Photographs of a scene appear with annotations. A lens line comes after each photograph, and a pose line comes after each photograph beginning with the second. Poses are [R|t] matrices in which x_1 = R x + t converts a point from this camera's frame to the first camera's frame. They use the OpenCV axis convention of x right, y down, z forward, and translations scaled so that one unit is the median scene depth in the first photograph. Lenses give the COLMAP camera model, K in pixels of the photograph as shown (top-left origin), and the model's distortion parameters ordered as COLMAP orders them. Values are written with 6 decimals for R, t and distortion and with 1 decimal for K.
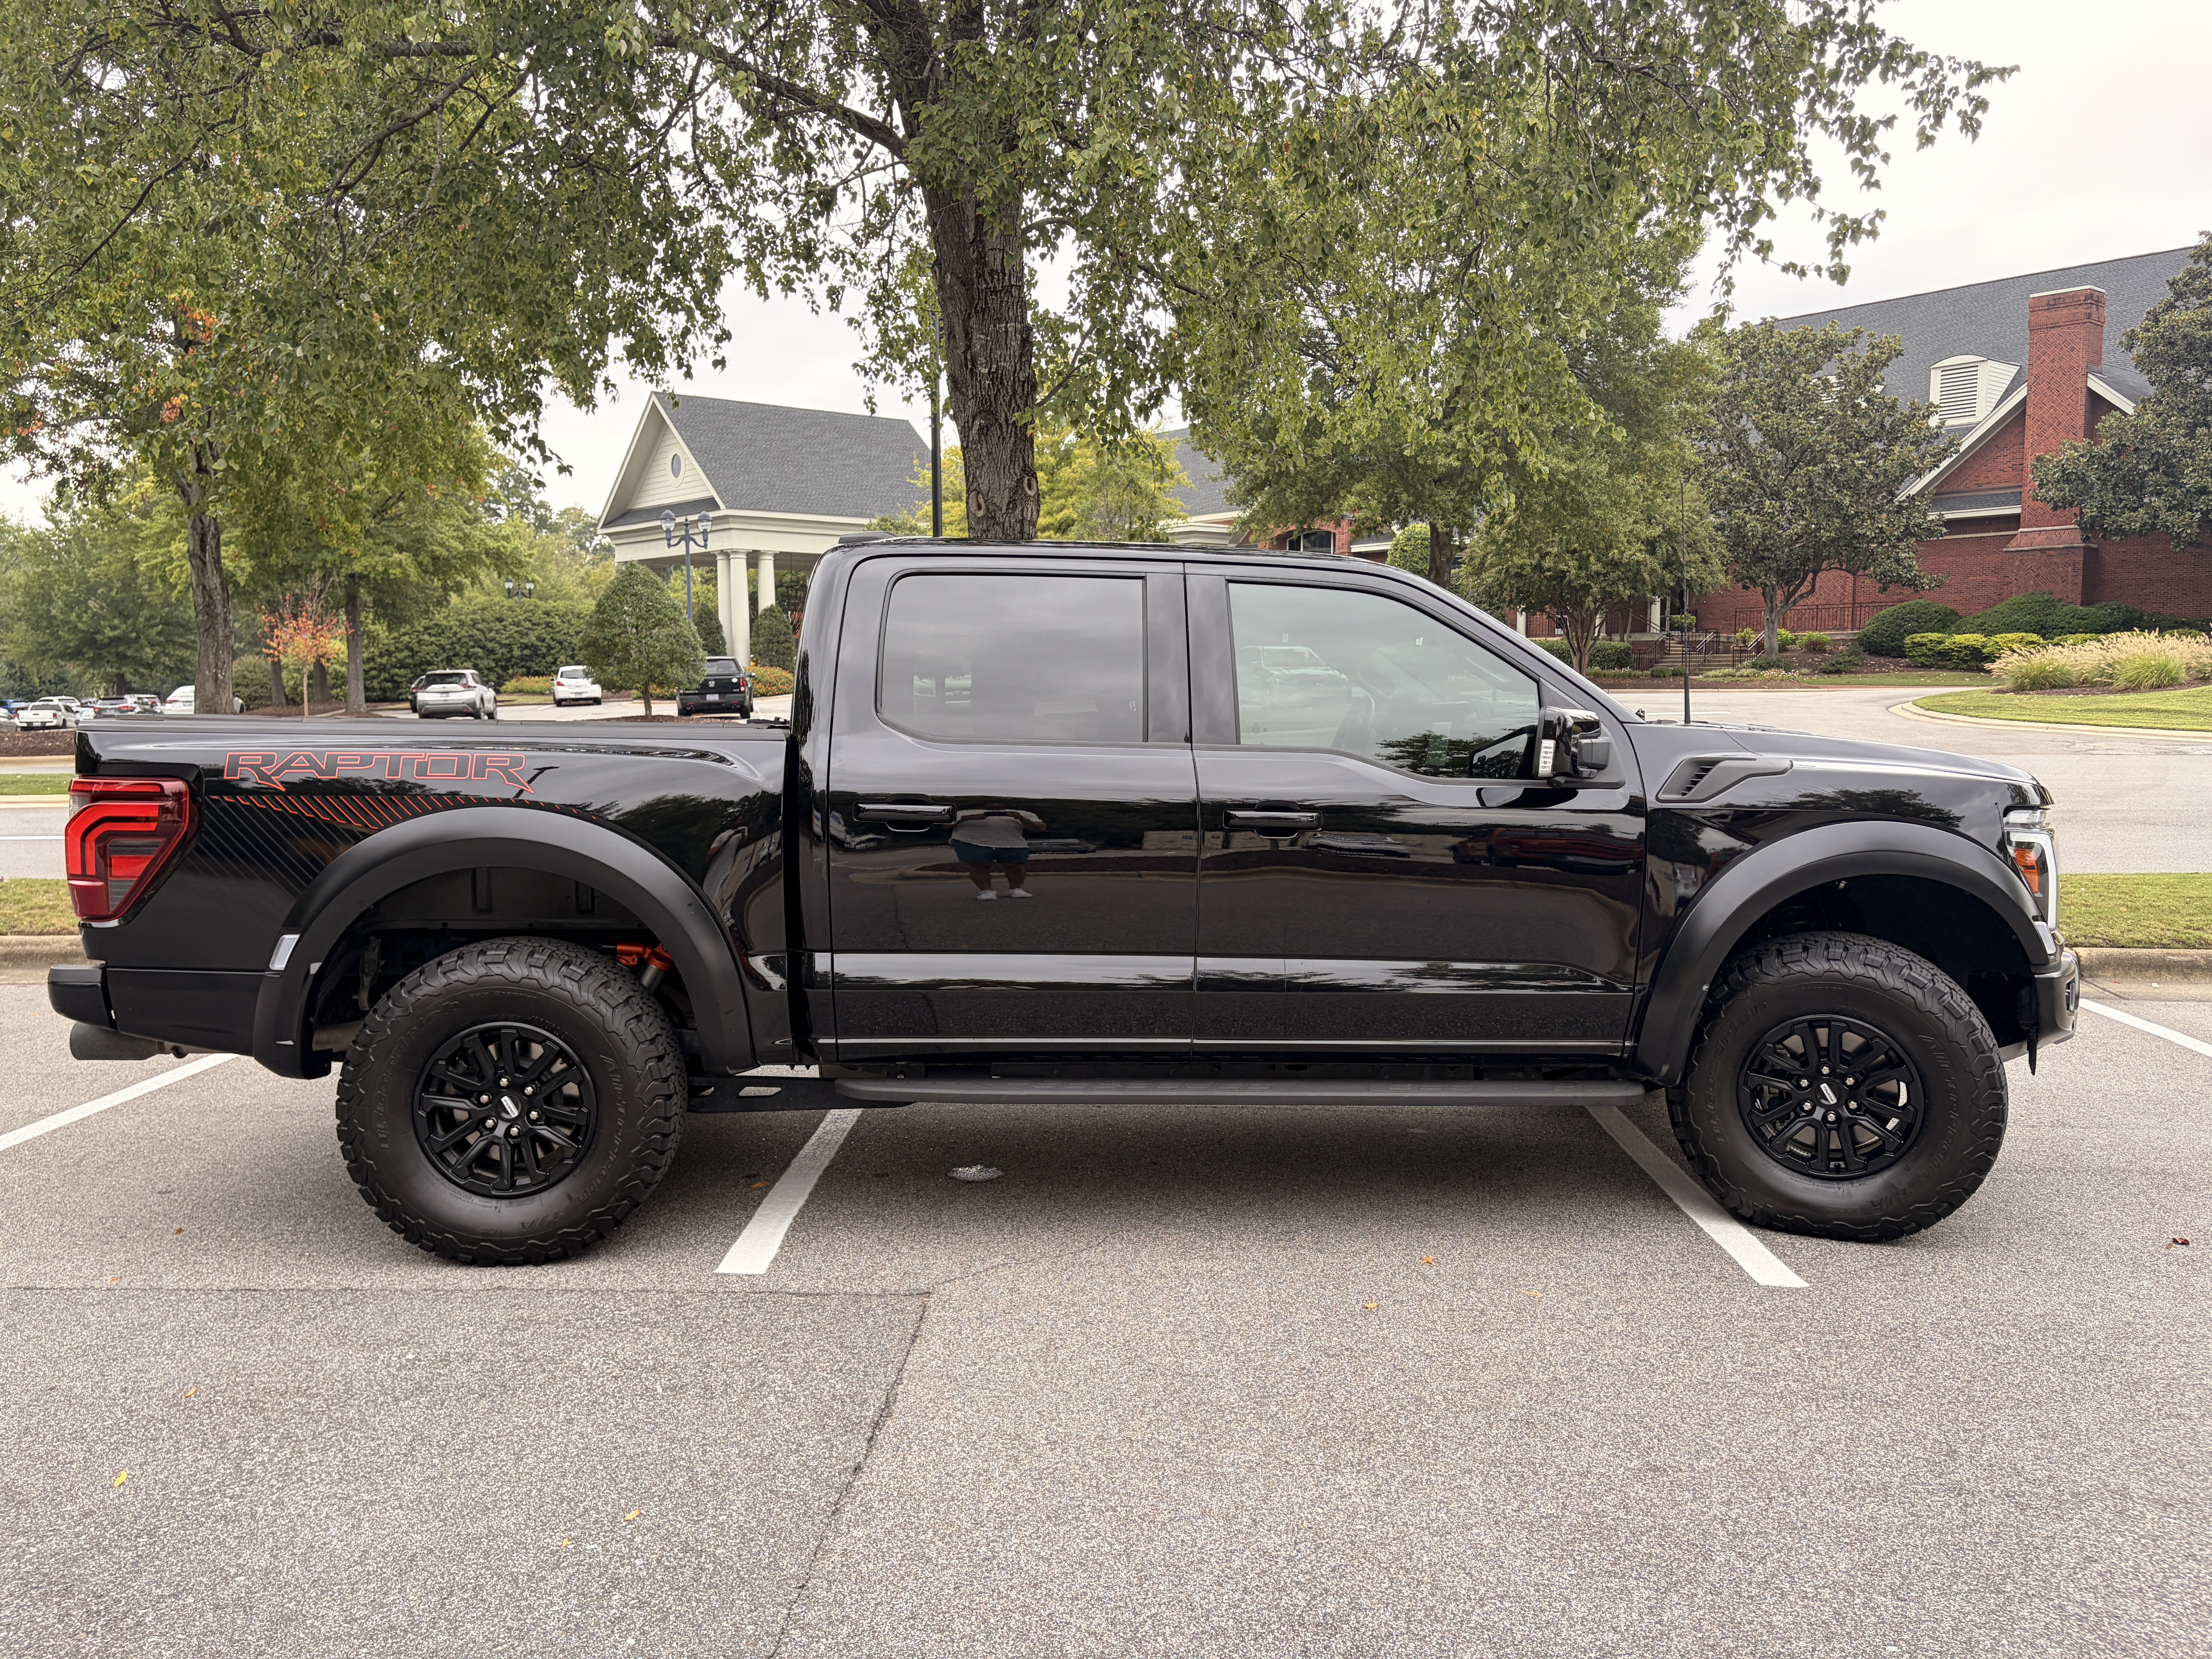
lens RADIAL K [[1674.2, 0, 1092.1], [0, 1674.2, 815.1], [0, 0, 1]] dist [0.019750, 0.000097]
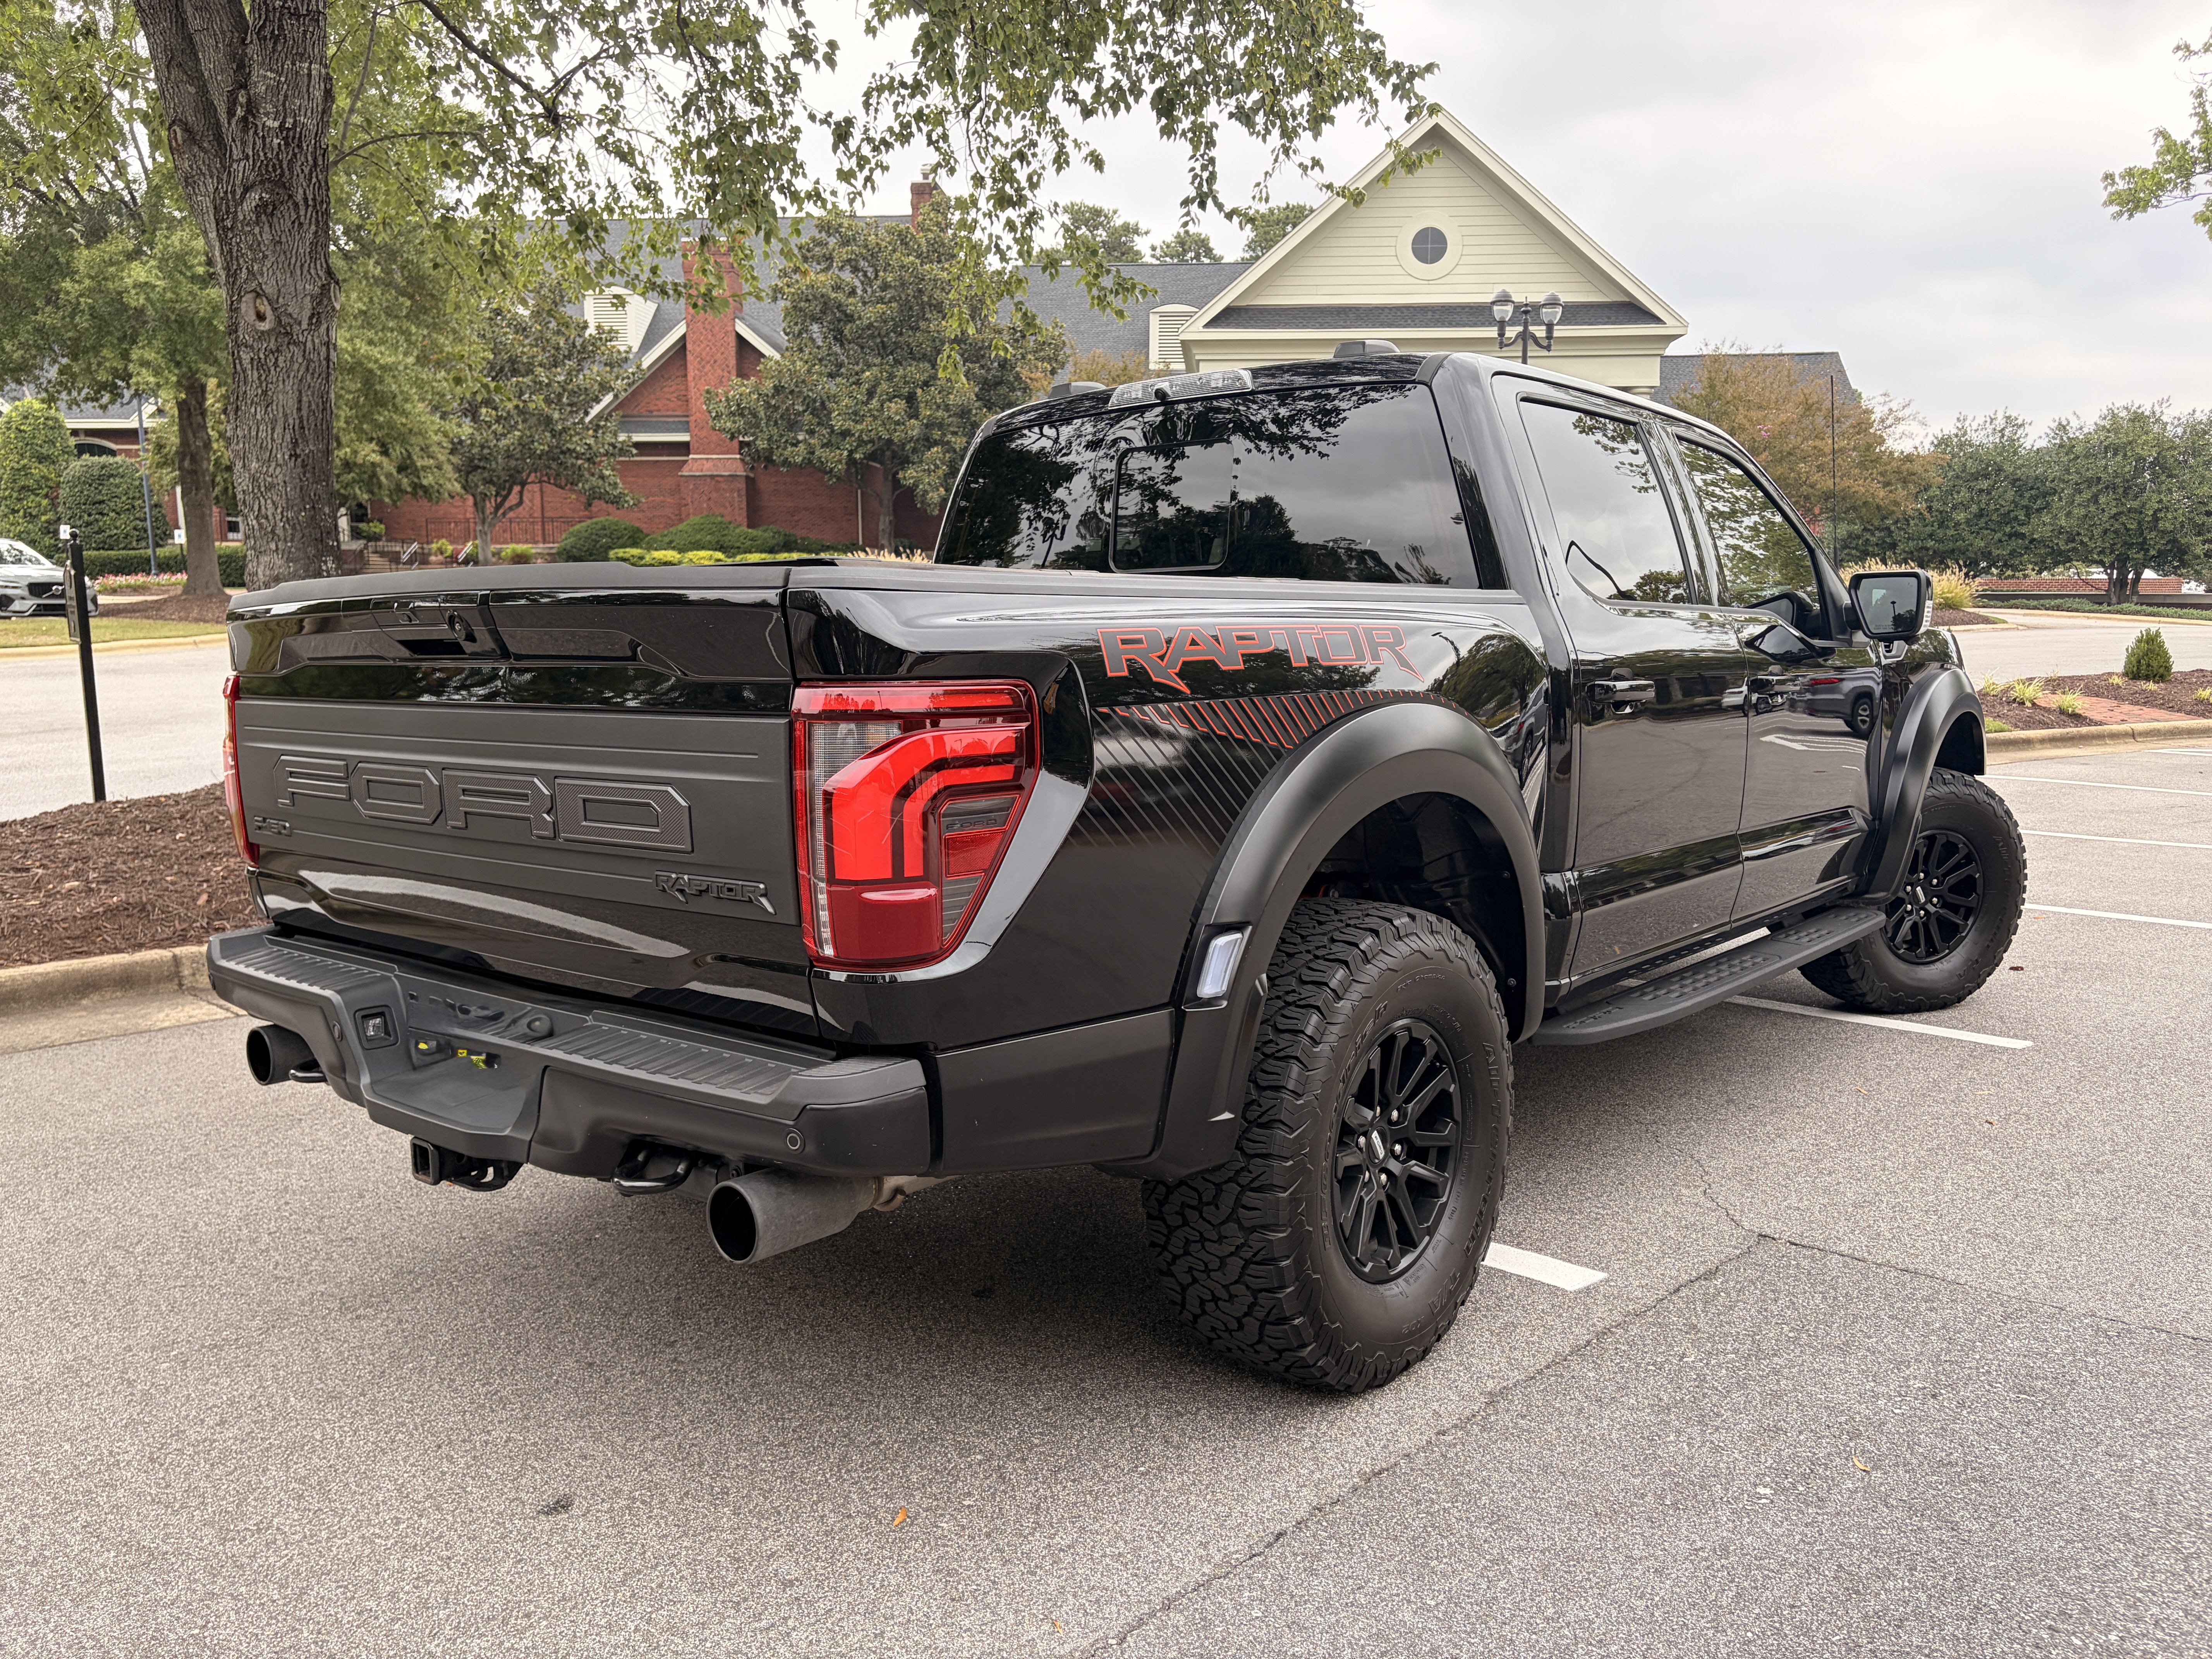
lens RADIAL K [[1669.4, 0, 1106.9], [0, 1669.4, 888.0], [0, 0, 1]] dist [-0.039582, -0.008507]
pose [[0.680982, -0.116933, 0.722904, -0.083572], [0.048756, 0.992218, 0.114567, -0.001232], [-0.730676, -0.042773, 0.681383, 0.058760]]
